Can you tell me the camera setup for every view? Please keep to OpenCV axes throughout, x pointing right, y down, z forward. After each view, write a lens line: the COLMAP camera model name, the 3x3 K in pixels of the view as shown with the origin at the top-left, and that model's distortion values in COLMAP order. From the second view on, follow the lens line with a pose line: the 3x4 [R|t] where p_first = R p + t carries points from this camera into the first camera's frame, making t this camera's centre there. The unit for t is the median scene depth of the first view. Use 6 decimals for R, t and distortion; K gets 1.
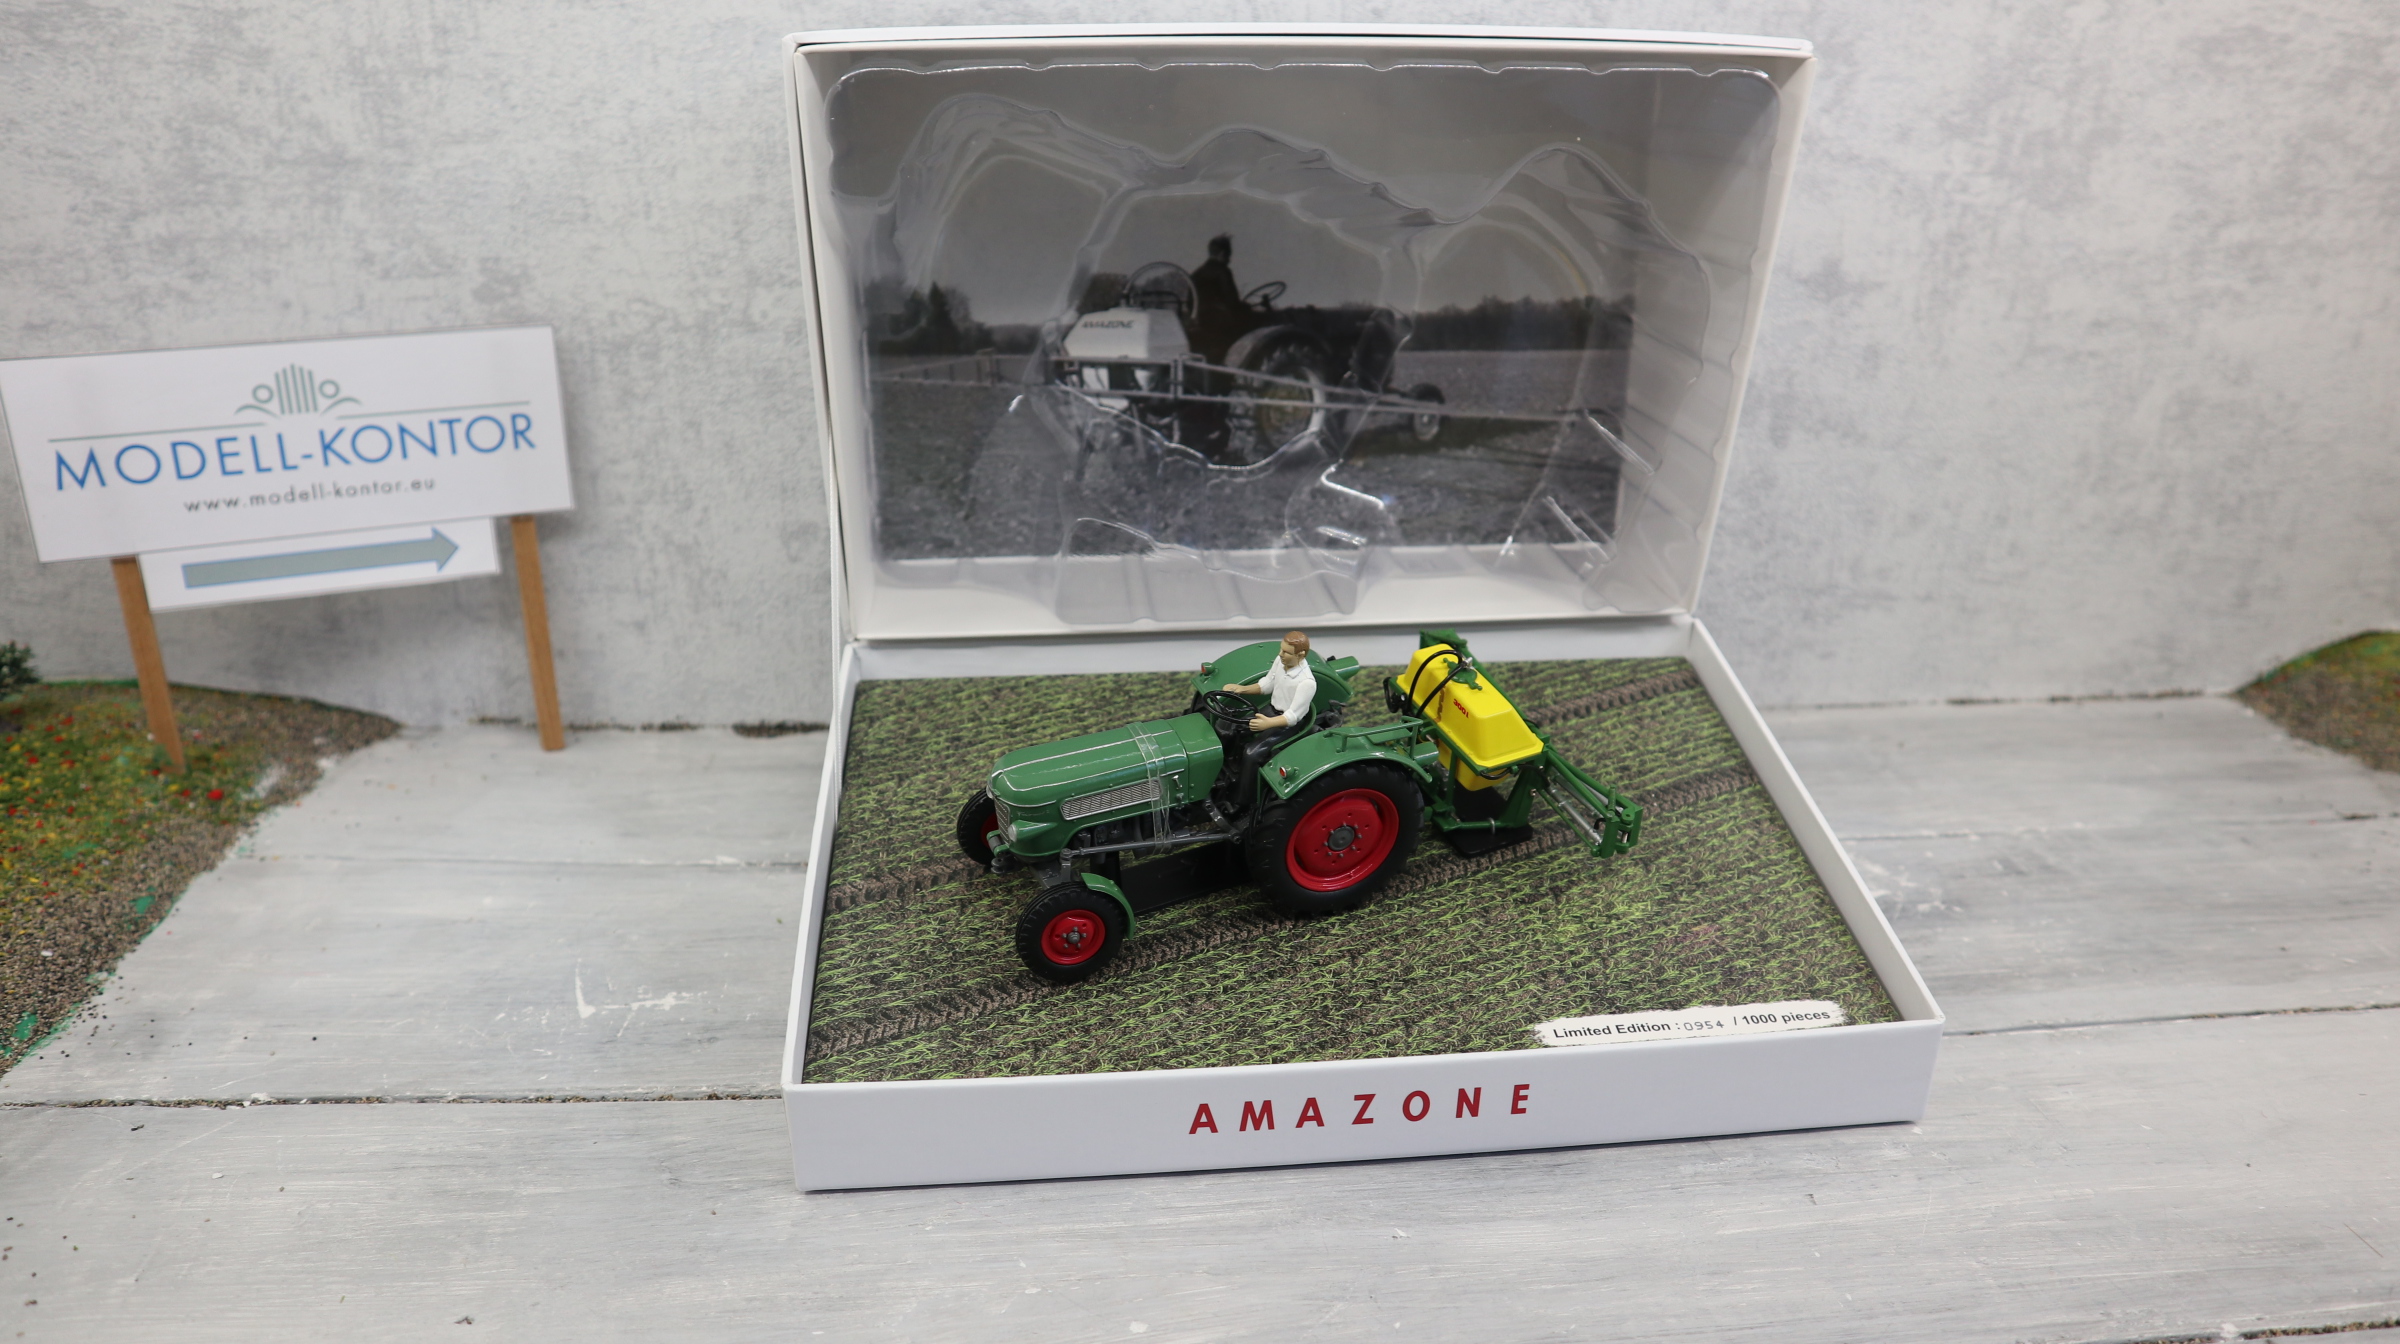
lens RADIAL K [[1694.4, 0, 1191.5], [0, 1694.4, 652.8], [0, 0, 1]] dist [-0.099965, 0.066953]
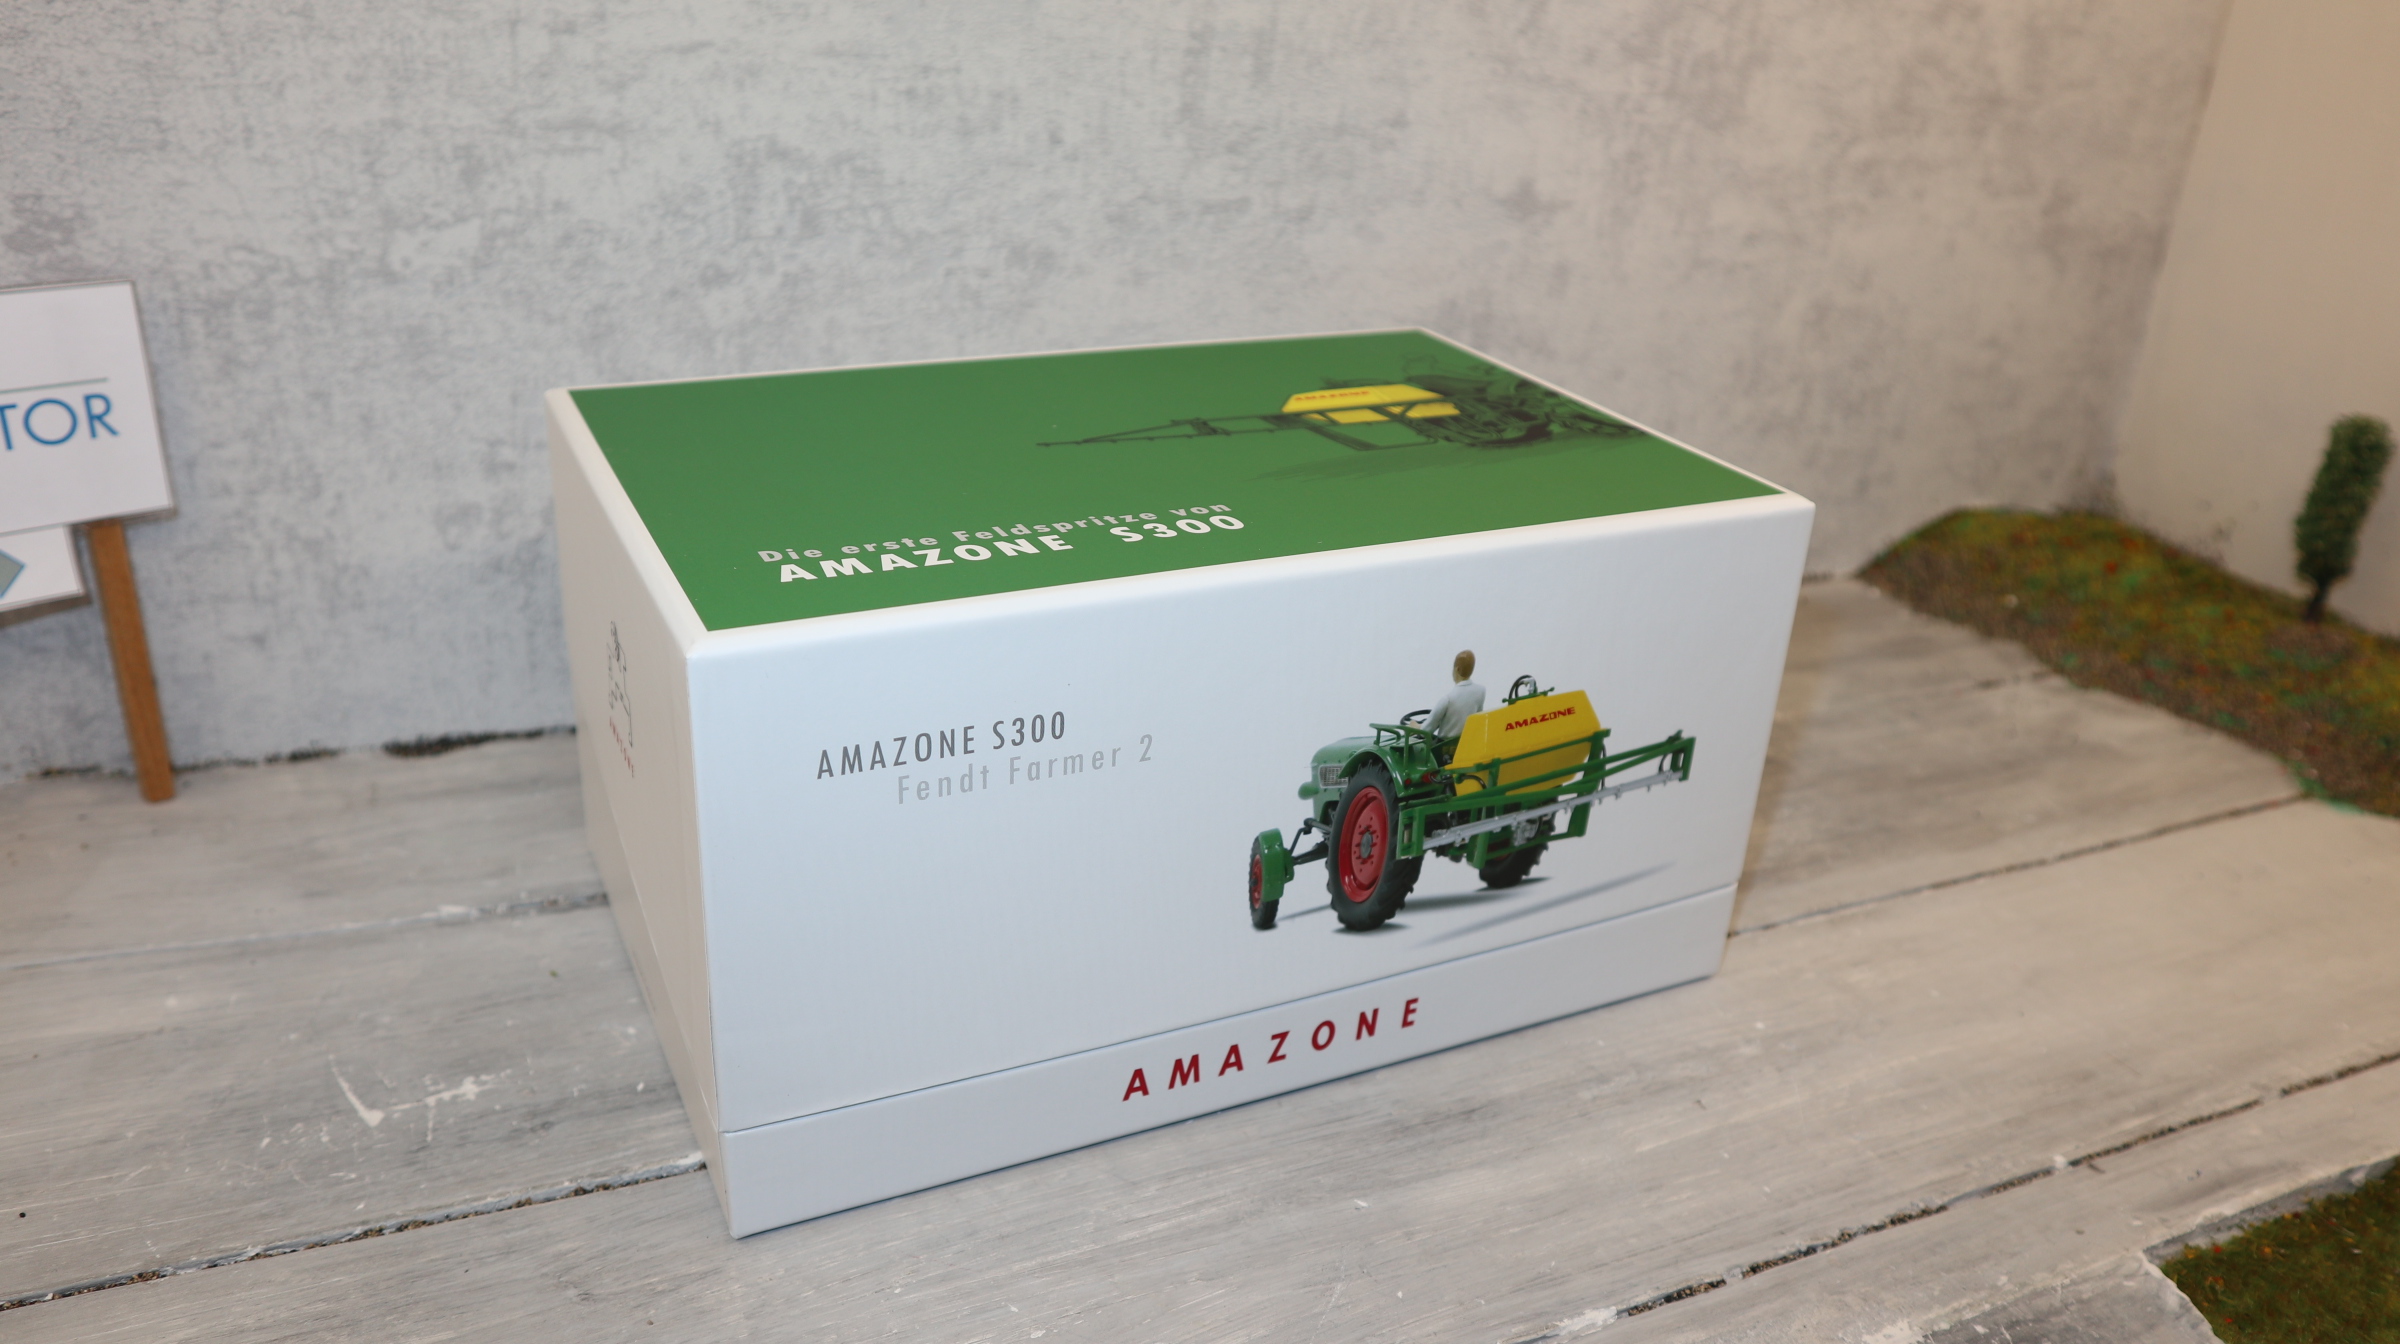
lens RADIAL K [[1838.9, 0, 1217.9], [0, 1838.9, 664.9], [0, 0, 1]] dist [-0.075767, 0.060654]
pose [[0.941194, -0.089544, 0.325785, -0.220617], [0.066051, 0.994400, 0.082496, -0.058274], [-0.331347, -0.056127, 0.941838, 0.000695]]
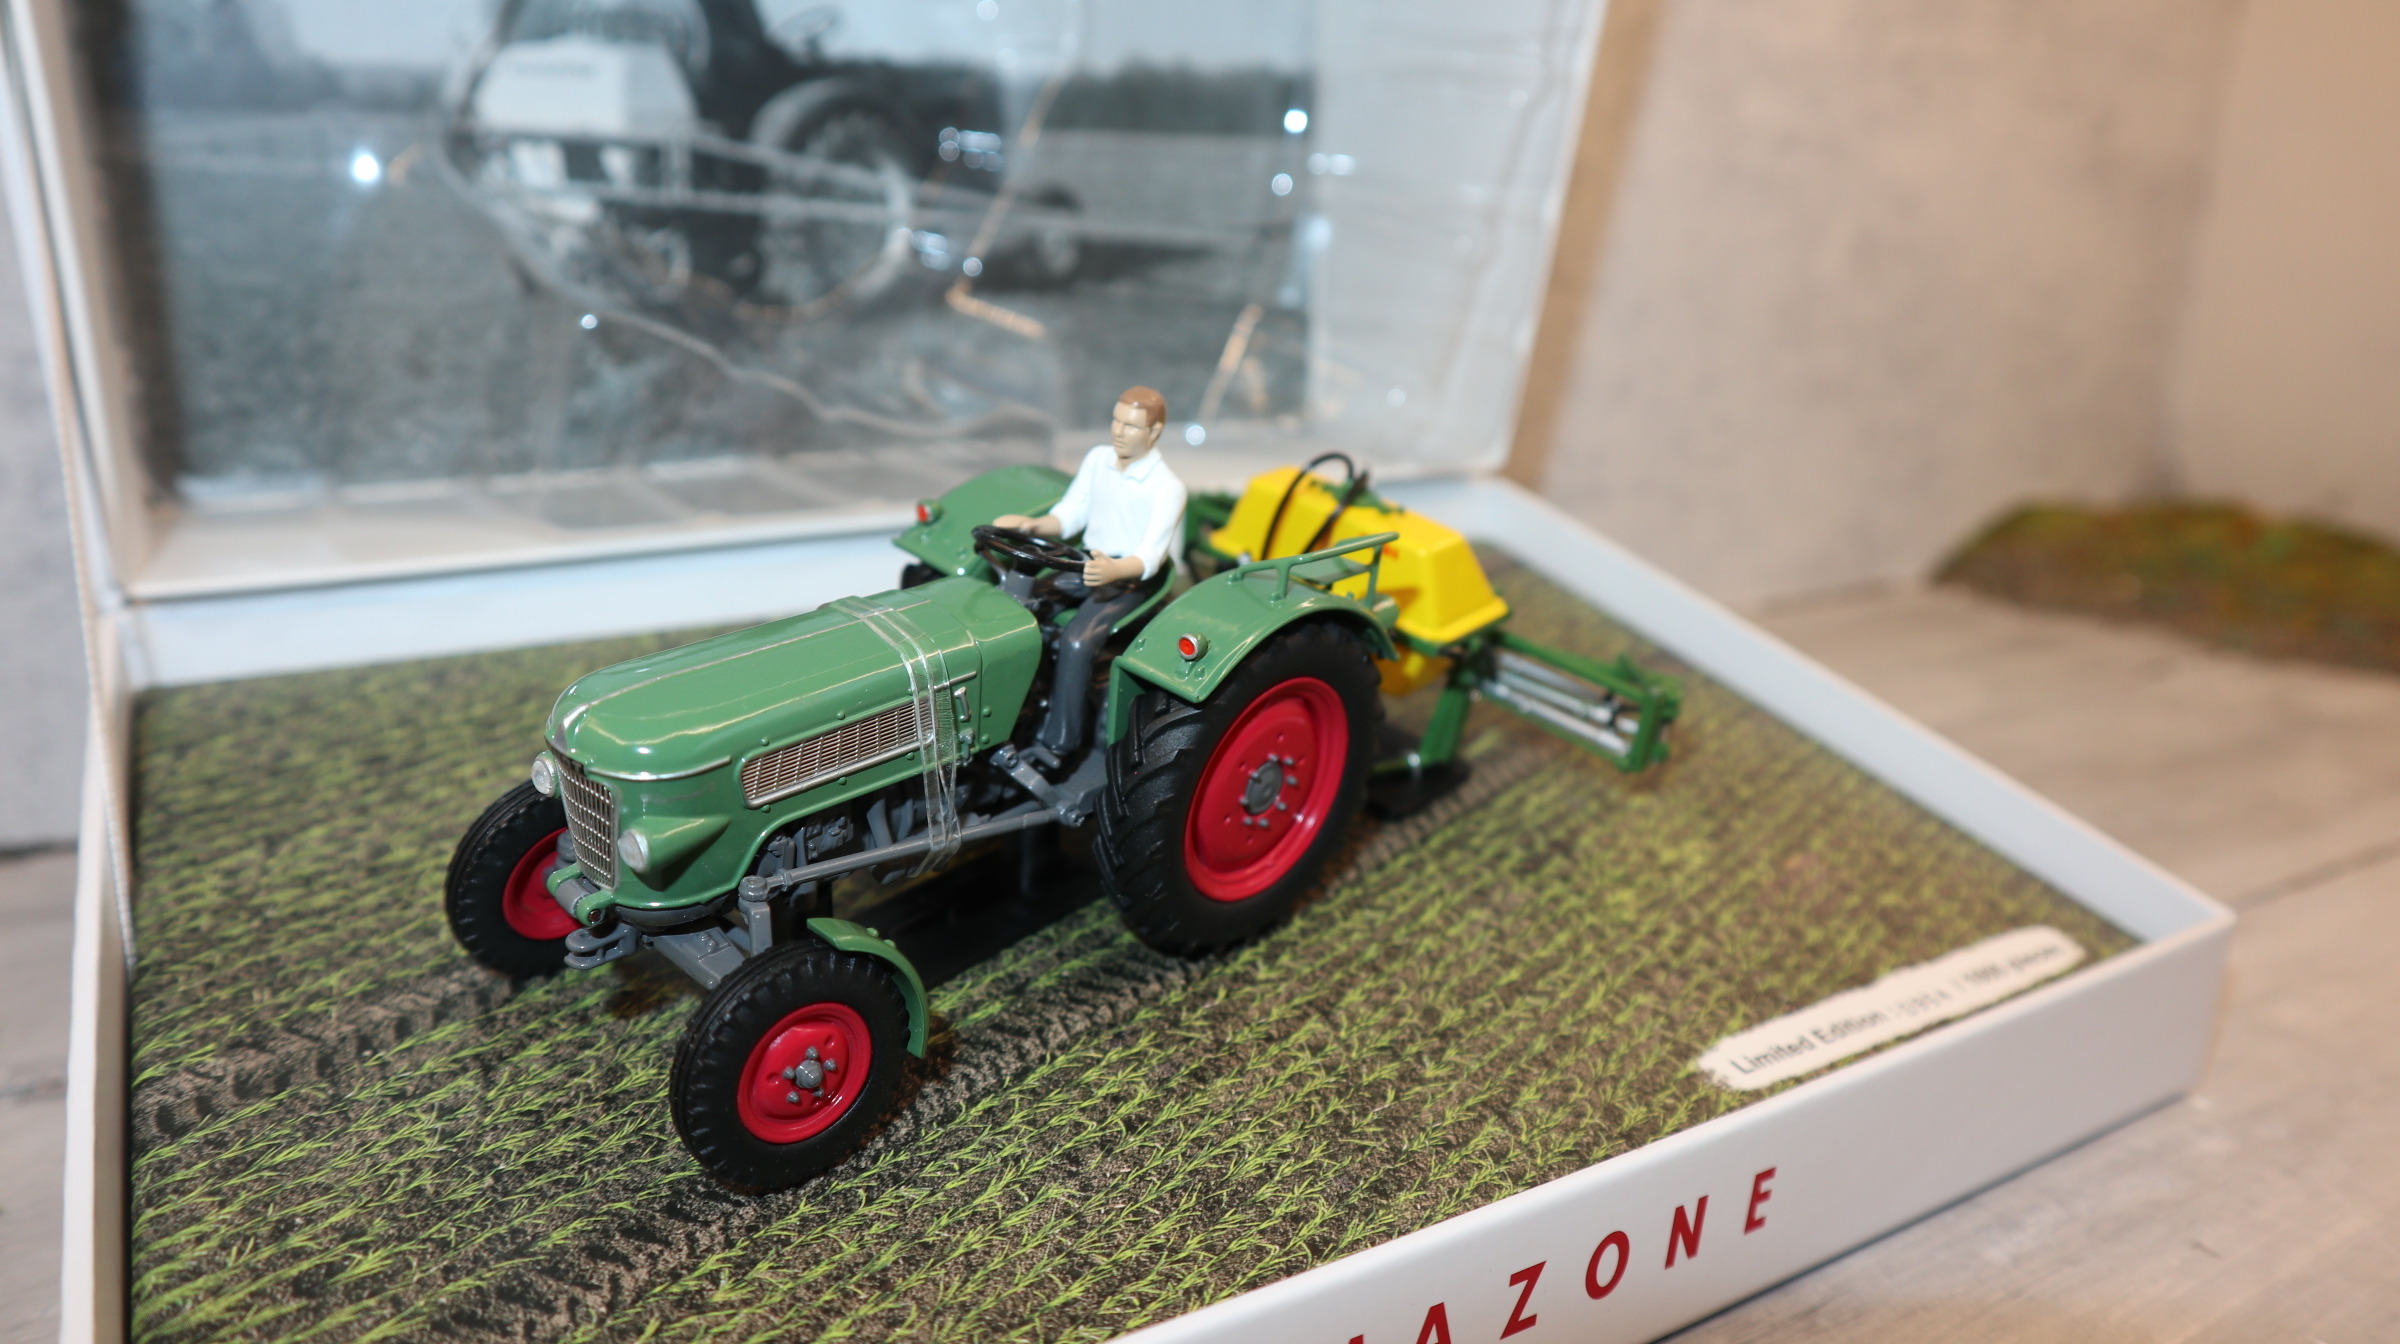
lens RADIAL K [[1694.4, 0, 1196.1], [0, 1694.4, 660.3], [0, 0, 1]] dist [-0.099965, 0.066953]
pose [[0.907121, -0.105650, 0.407394, -0.120327], [0.142059, 0.988033, -0.060086, 0.088417], [-0.396170, 0.112380, 0.911274, 0.475021]]
